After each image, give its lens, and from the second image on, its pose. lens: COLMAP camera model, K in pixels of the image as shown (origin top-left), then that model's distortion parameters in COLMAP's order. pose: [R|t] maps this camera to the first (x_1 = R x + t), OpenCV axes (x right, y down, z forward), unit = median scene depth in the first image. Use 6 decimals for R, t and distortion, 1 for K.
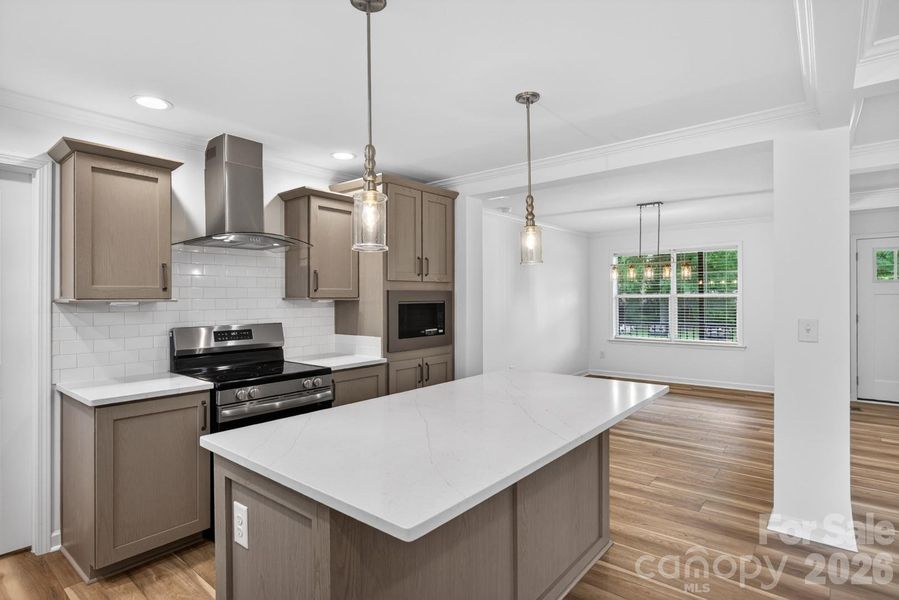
lens RADIAL K [[468.8, 0, 449.5], [0, 468.8, 300.0], [0, 0, 1]] dist [-0.002277, 0.000063]
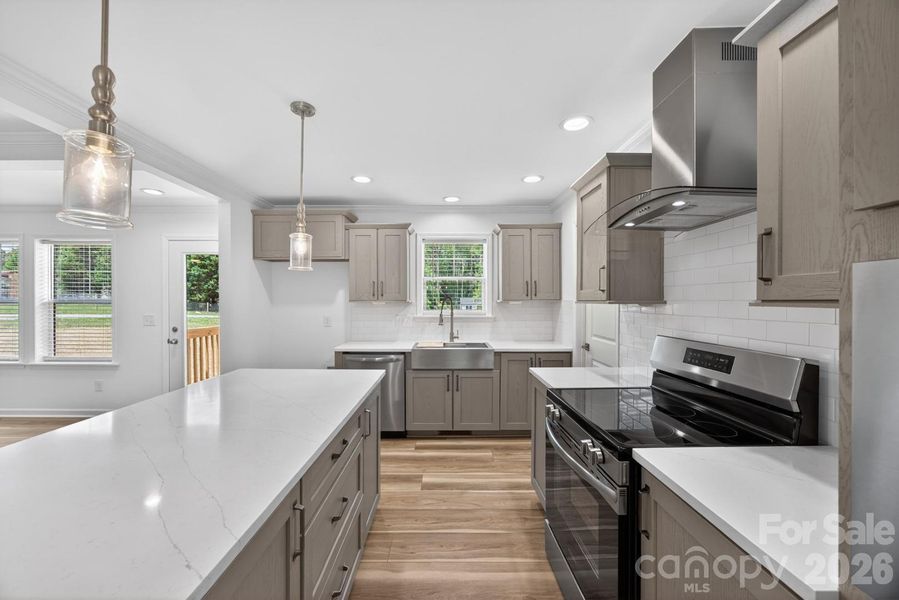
lens RADIAL K [[351.2, 0, 449.5], [0, 351.2, 300.0], [0, 0, 1]] dist [-0.009545, 0.000209]
pose [[-0.766552, 0.004692, -0.642165, 0.094850], [0.000203, 0.999975, 0.007064, -0.006392], [0.642182, 0.005285, -0.766534, 1.027718]]
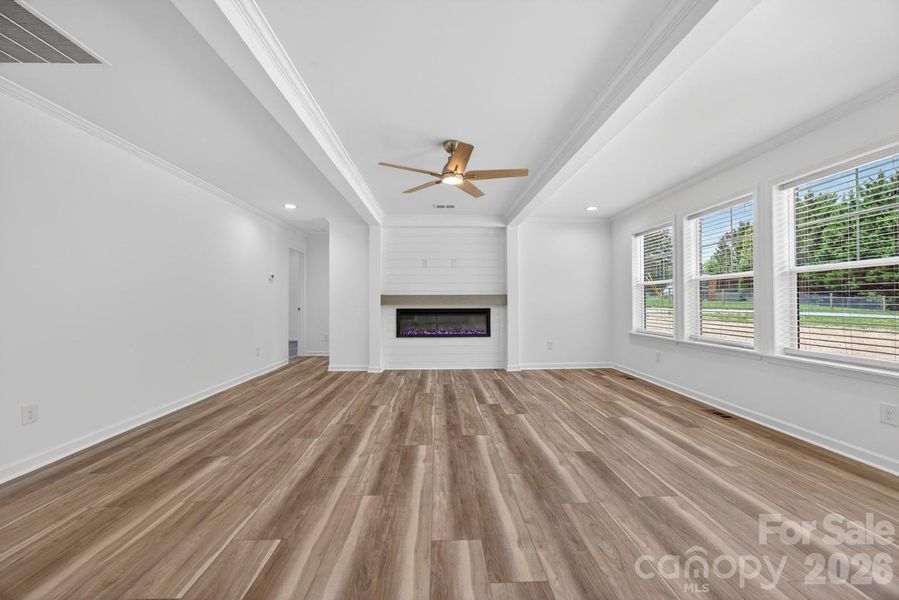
lens RADIAL K [[351.2, 0, 449.5], [0, 351.2, 300.0], [0, 0, 1]] dist [-0.009545, 0.000209]
pose [[-0.666926, 0.013573, 0.745000, 0.304943], [0.011408, 0.999903, -0.008005, 0.072717], [-0.745036, 0.003160, -0.667016, 0.430740]]
